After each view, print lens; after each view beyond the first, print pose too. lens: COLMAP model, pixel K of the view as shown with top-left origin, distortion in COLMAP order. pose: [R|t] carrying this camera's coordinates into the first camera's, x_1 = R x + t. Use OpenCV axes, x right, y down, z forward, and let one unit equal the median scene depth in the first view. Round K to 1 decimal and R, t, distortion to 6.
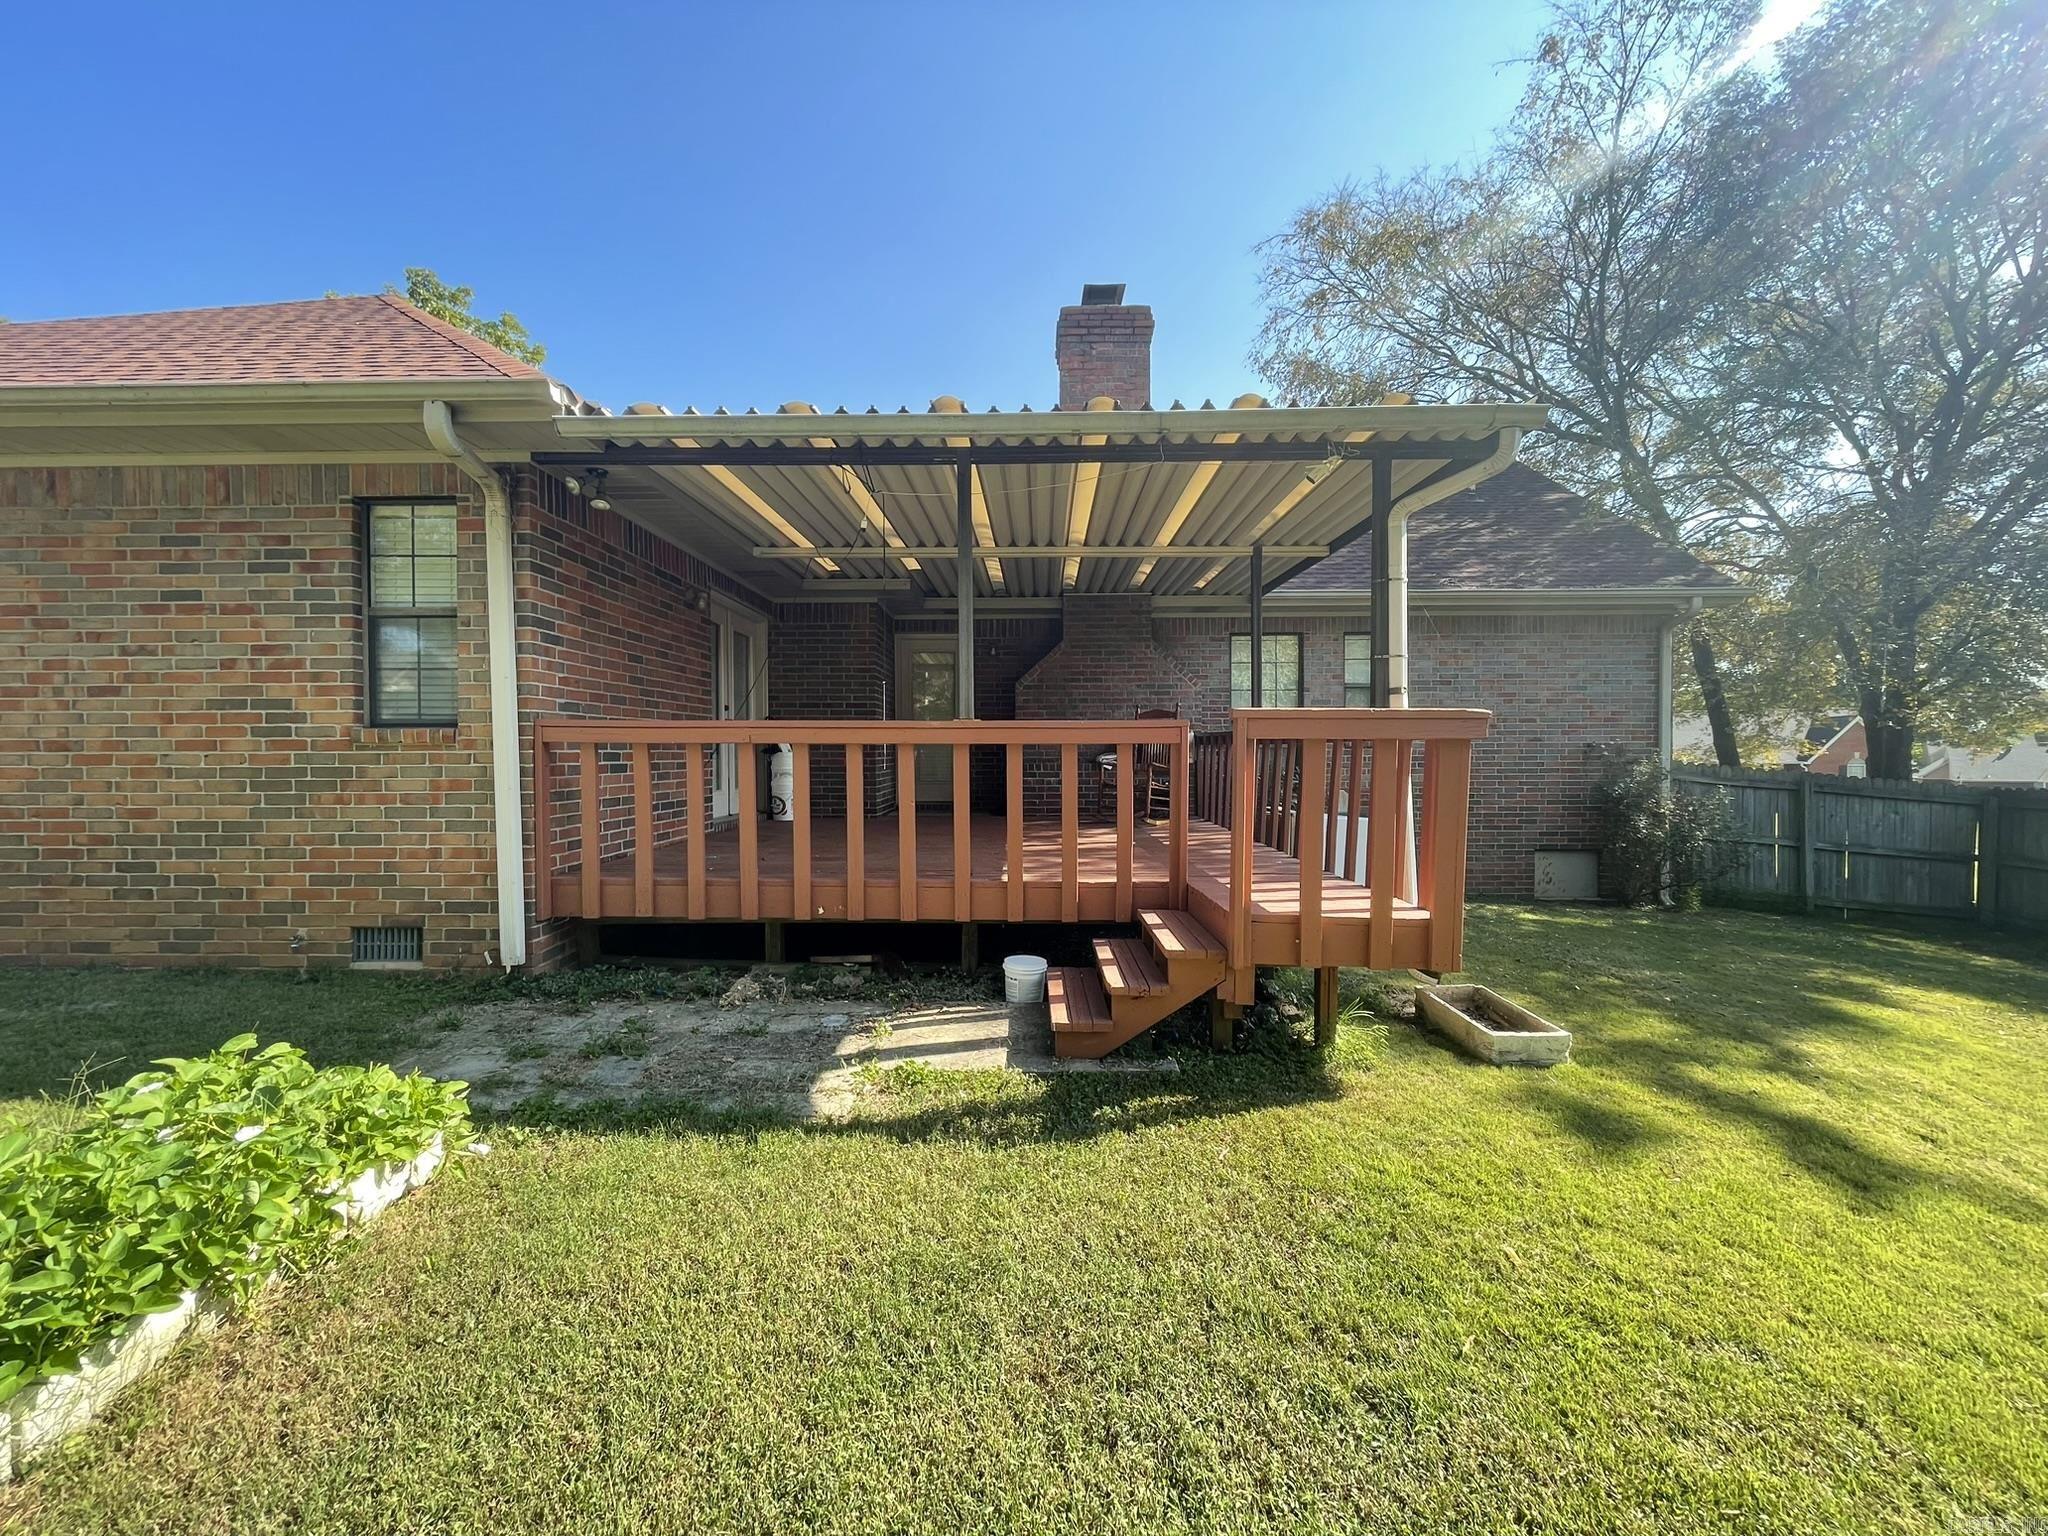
lens RADIAL K [[829.6, 0, 1019.4], [0, 829.6, 758.2], [0, 0, 1]] dist [-0.002254, -0.000389]
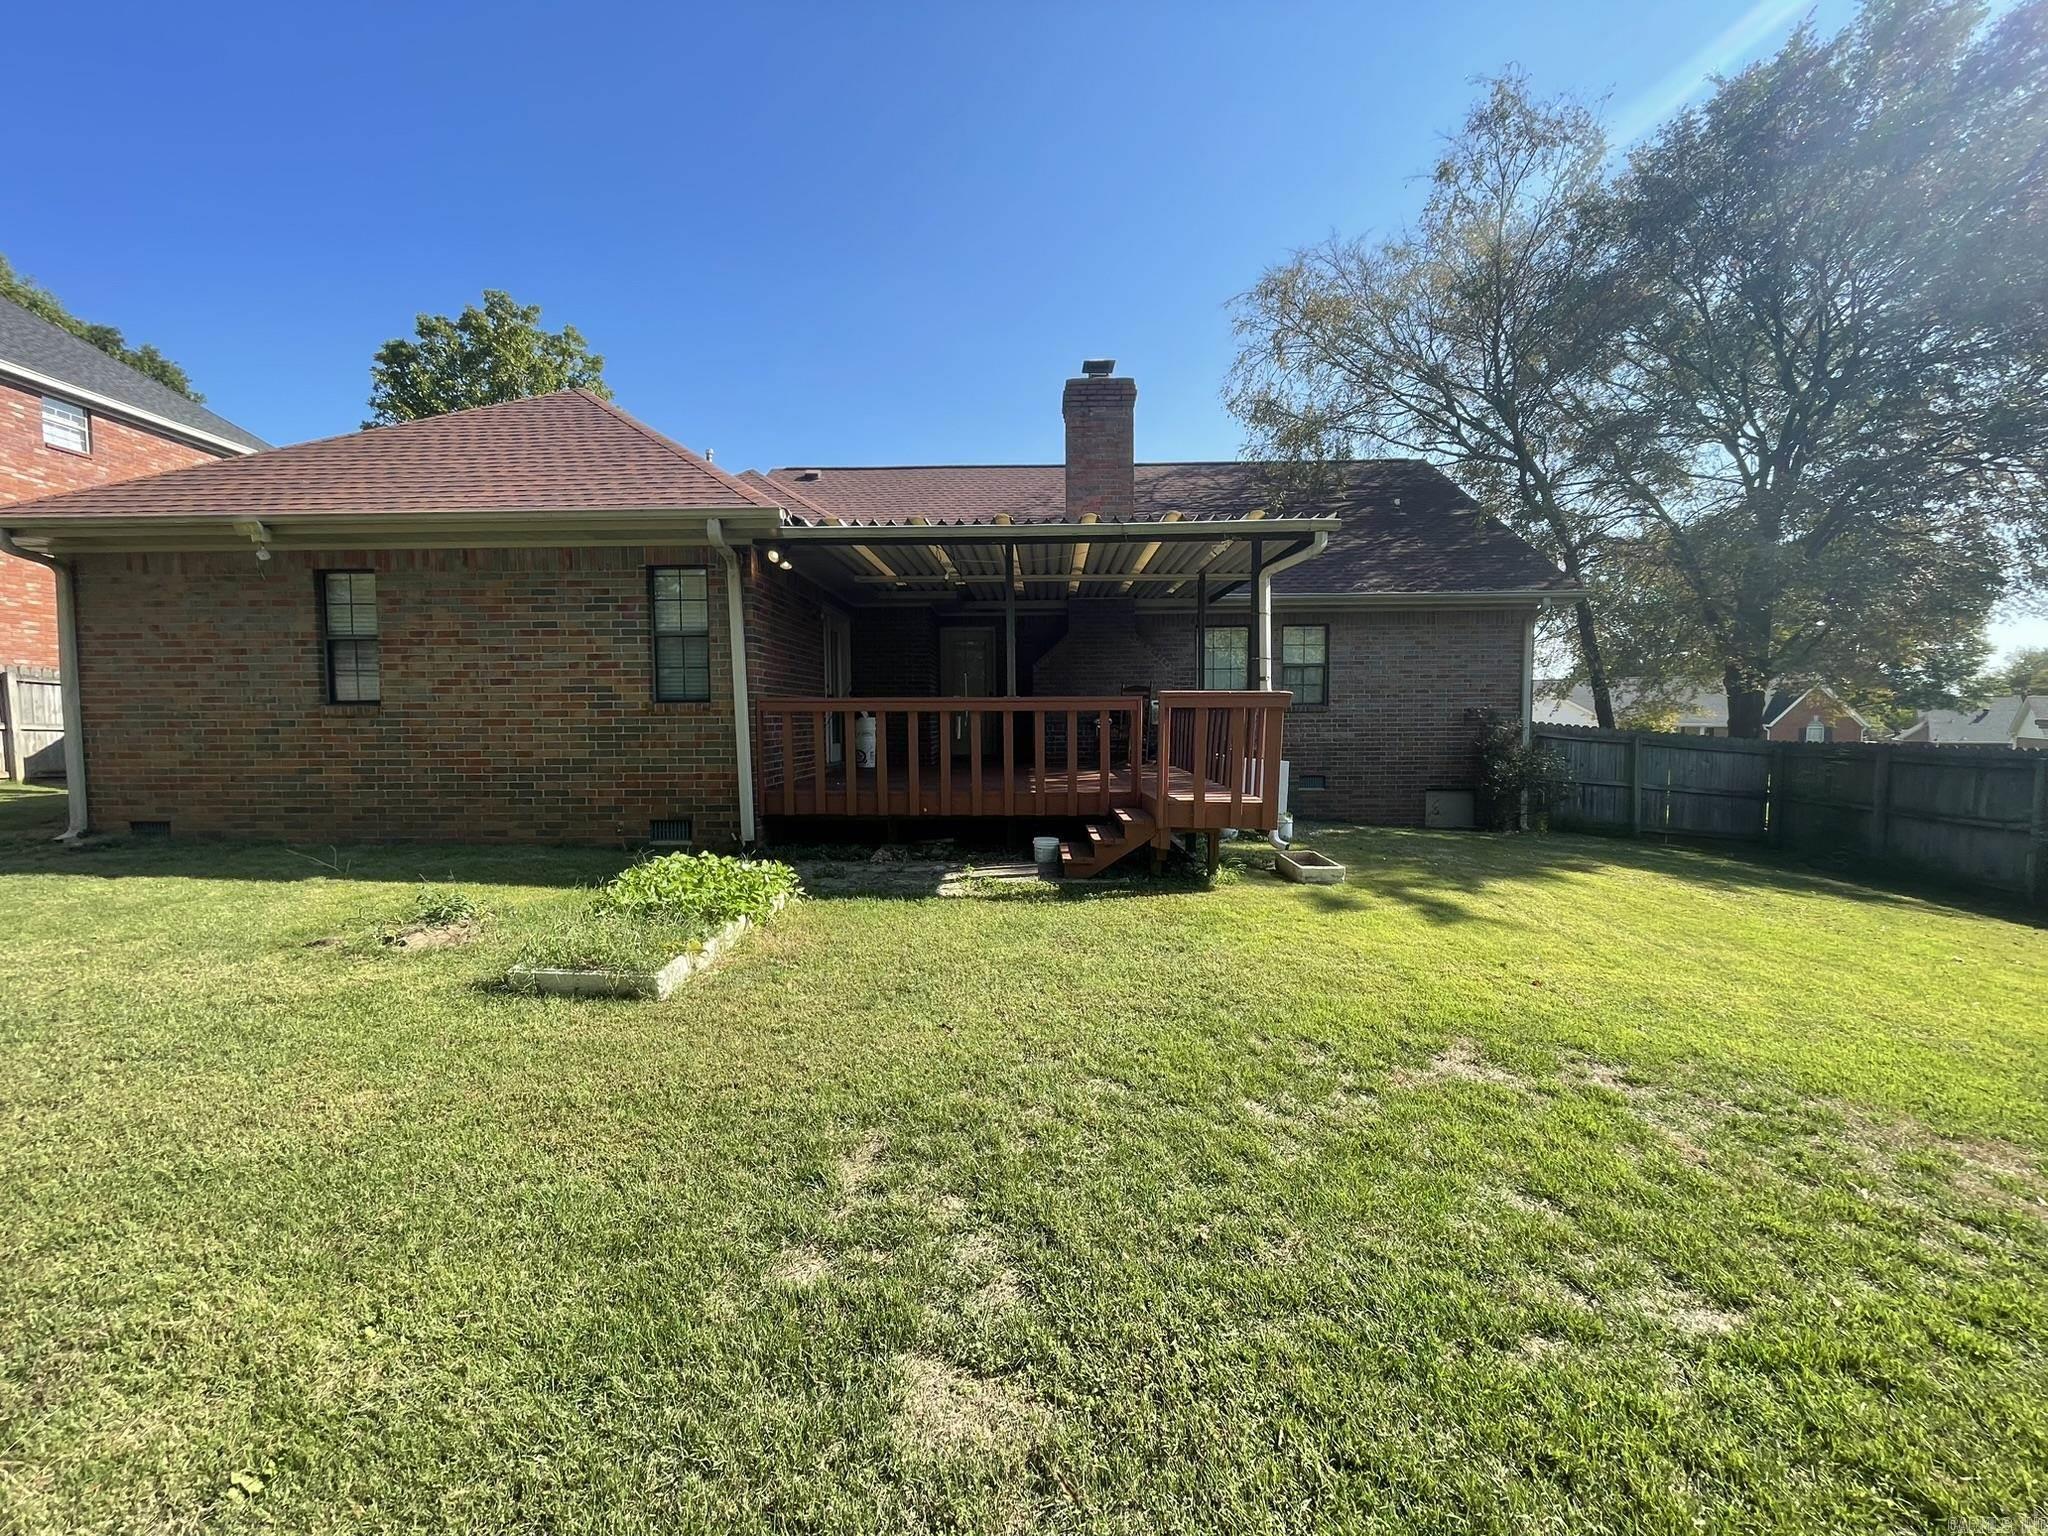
lens RADIAL K [[829.6, 0, 1019.4], [0, 829.6, 758.2], [0, 0, 1]] dist [-0.002254, -0.000389]
pose [[0.999963, -0.003734, -0.007688, -0.033874], [0.004035, 0.999208, 0.039580, 0.012124], [0.007534, -0.039610, 0.999187, -0.689395]]
